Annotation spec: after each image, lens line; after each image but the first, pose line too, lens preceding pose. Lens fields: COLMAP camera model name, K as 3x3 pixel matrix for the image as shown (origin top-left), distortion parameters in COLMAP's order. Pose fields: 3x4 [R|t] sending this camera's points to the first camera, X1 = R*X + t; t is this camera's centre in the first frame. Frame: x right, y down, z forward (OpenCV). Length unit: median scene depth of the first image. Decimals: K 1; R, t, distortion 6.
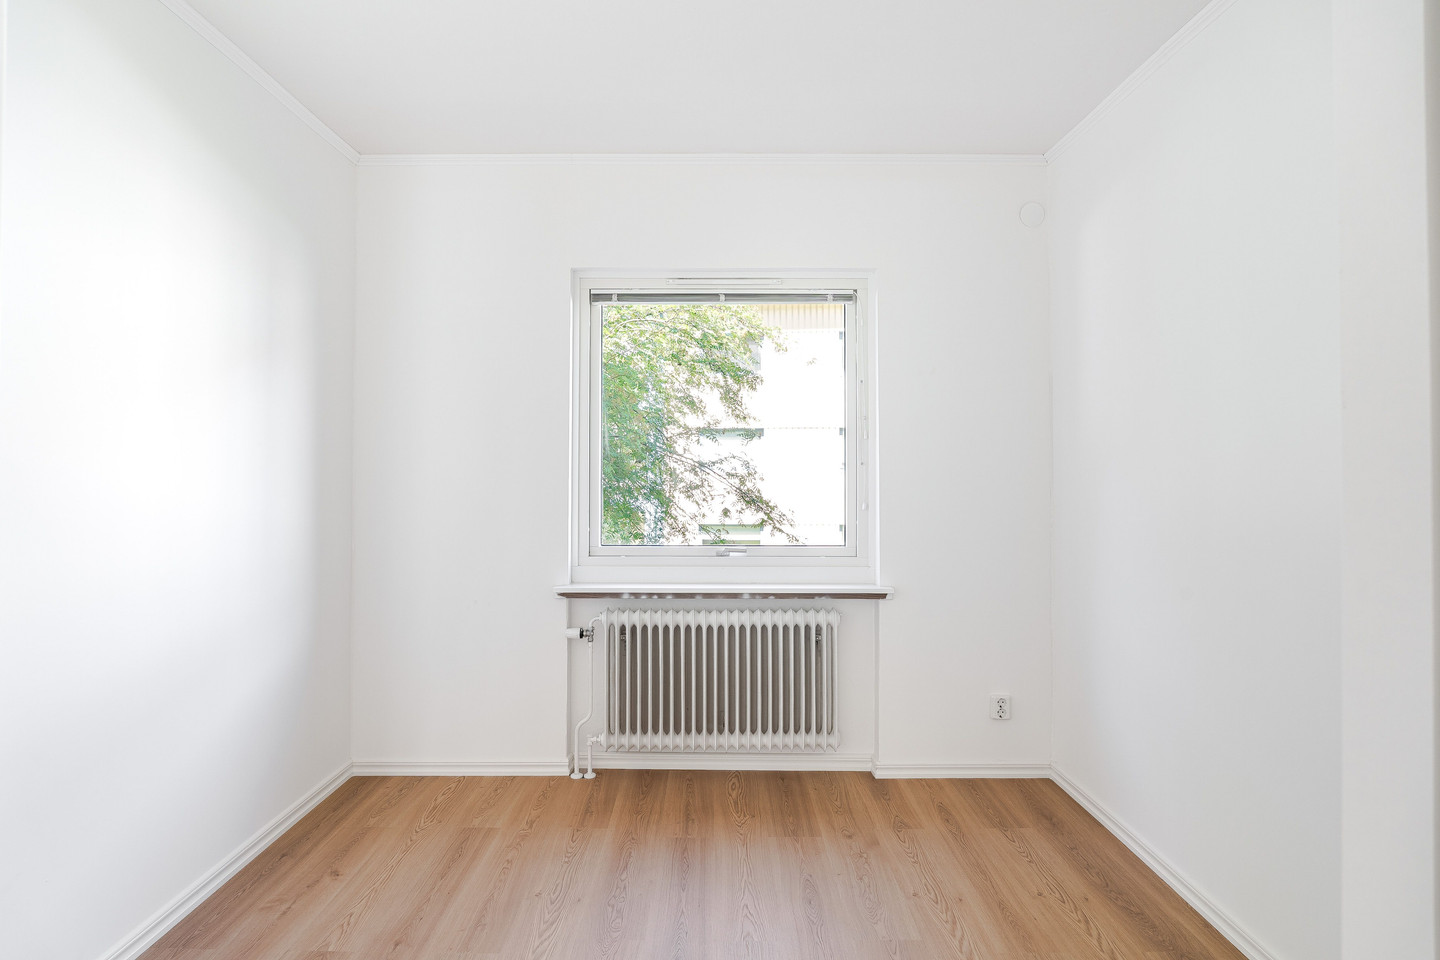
lens RADIAL K [[973.8, 0, 710.6], [0, 973.8, 492.1], [0, 0, 1]] dist [-0.004914, -0.000167]
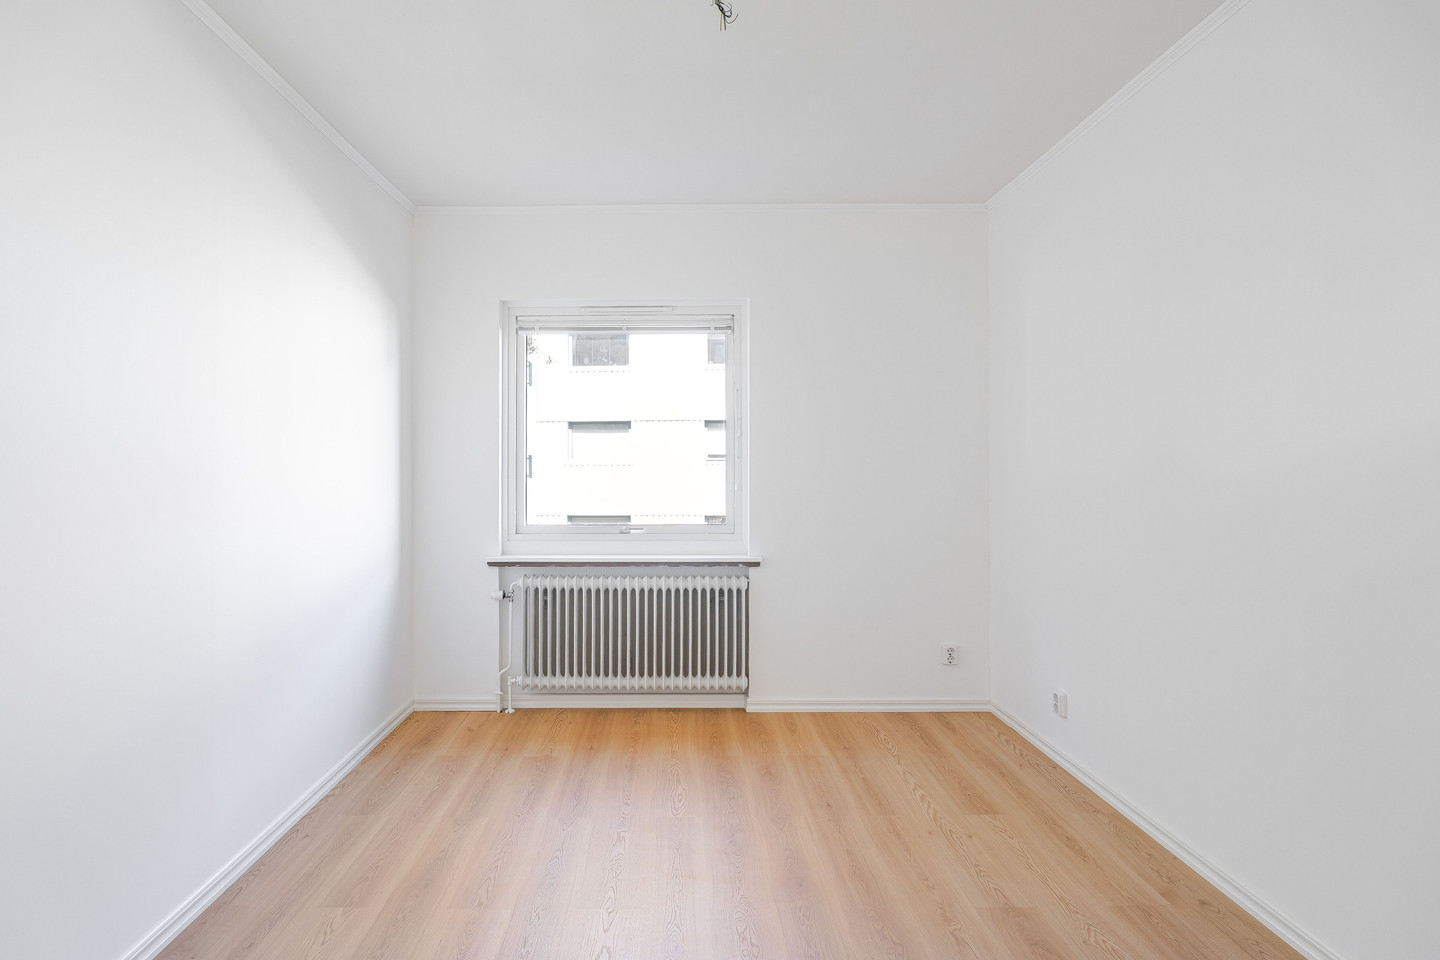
lens RADIAL K [[793.5, 0, 725.6], [0, 793.5, 479.9], [0, 0, 1]] dist [-0.025091, 0.002439]
pose [[0.999993, -0.002186, -0.002924, 0.142523], [0.002185, 0.999998, -0.000258, -0.000067], [0.002925, 0.000251, 0.999996, -0.003512]]
